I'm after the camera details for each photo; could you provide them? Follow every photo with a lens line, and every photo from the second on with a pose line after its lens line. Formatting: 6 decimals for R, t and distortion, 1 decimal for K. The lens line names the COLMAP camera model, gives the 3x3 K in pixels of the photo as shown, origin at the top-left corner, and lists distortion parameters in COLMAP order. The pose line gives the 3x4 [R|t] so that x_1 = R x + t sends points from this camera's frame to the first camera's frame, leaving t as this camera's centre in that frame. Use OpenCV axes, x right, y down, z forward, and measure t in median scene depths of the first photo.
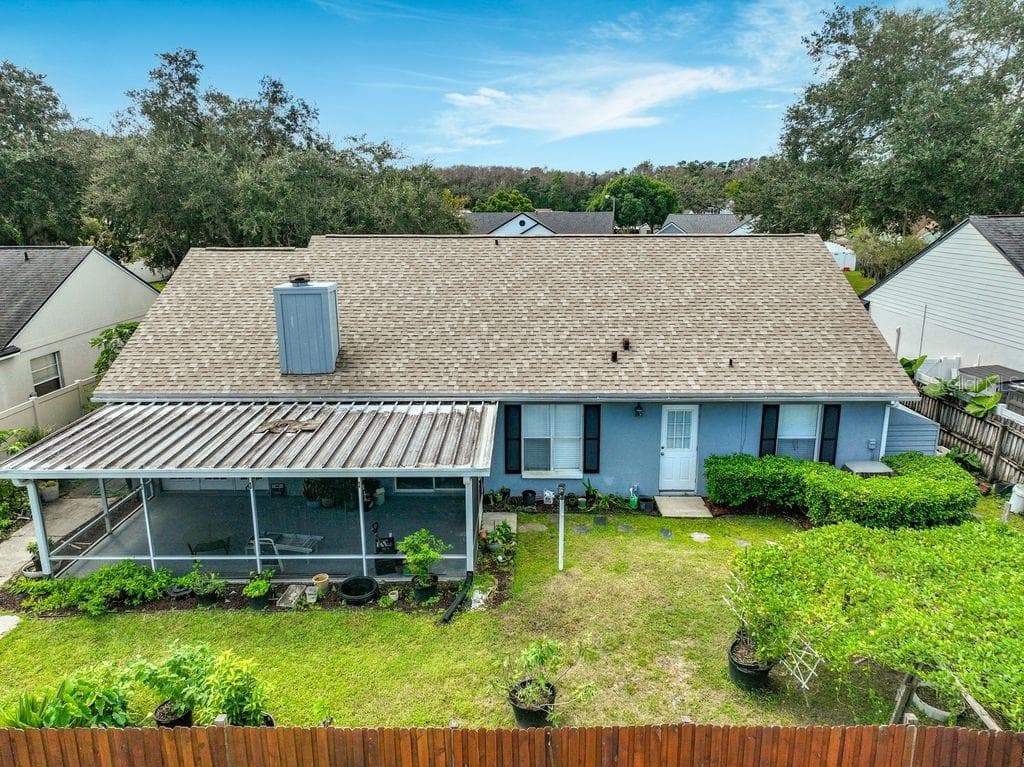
lens RADIAL K [[724.1, 0, 513.7], [0, 724.1, 387.9], [0, 0, 1]] dist [-0.006334, 0.022940]
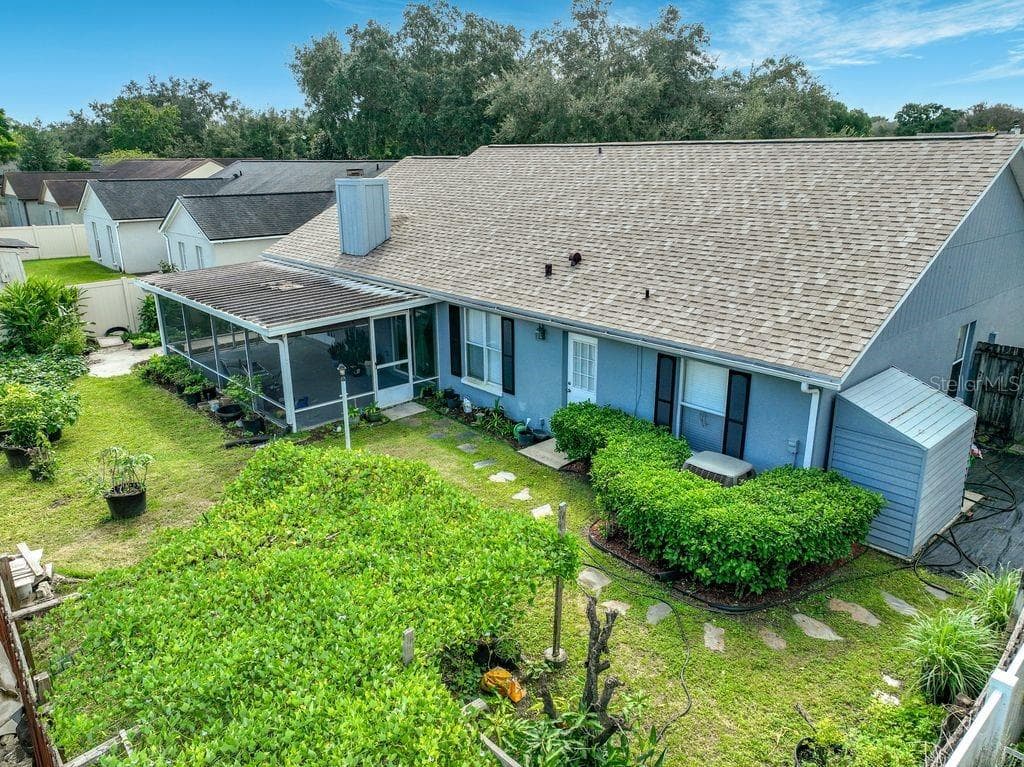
lens RADIAL K [[724.1, 0, 510.7], [0, 724.1, 384.3], [0, 0, 1]] dist [-0.006334, 0.022940]
pose [[0.682811, 0.223882, -0.695447, 0.761799], [-0.183968, 0.973906, 0.132900, -0.016837], [0.707054, 0.037195, 0.706181, 0.354911]]
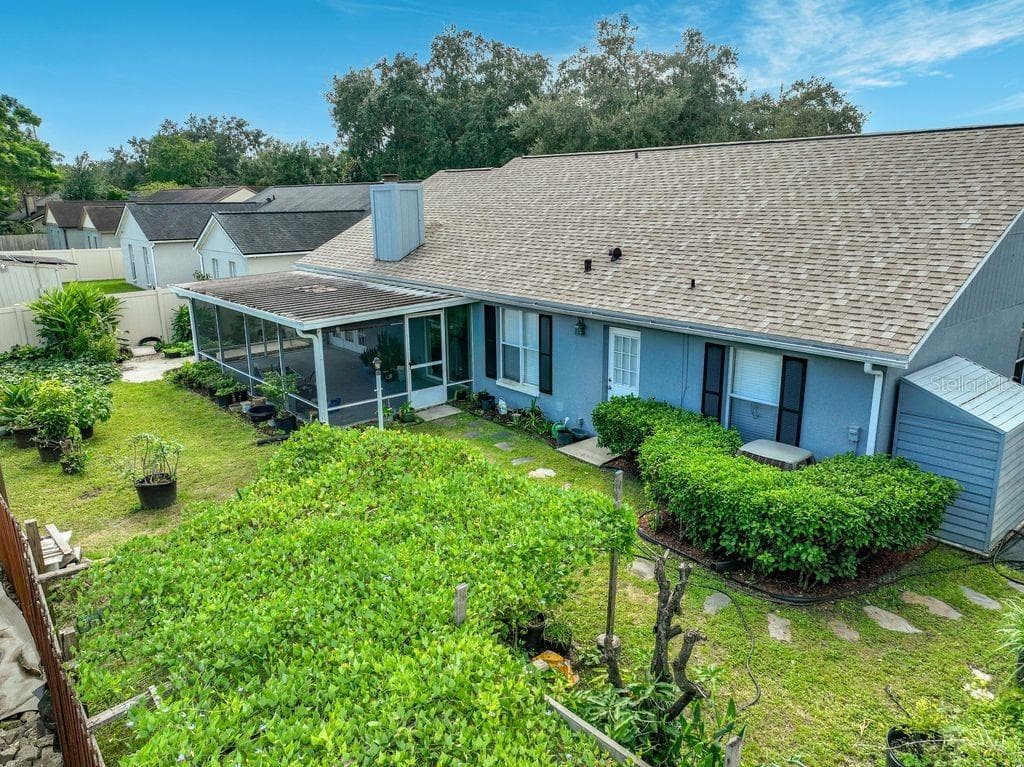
lens RADIAL K [[724.1, 0, 509.8], [0, 724.1, 383.4], [0, 0, 1]] dist [-0.006334, 0.022940]
pose [[0.658184, 0.191227, -0.728166, 0.741588], [-0.185443, 0.978583, 0.089369, 0.034544], [0.729660, 0.076212, 0.679549, 0.362714]]
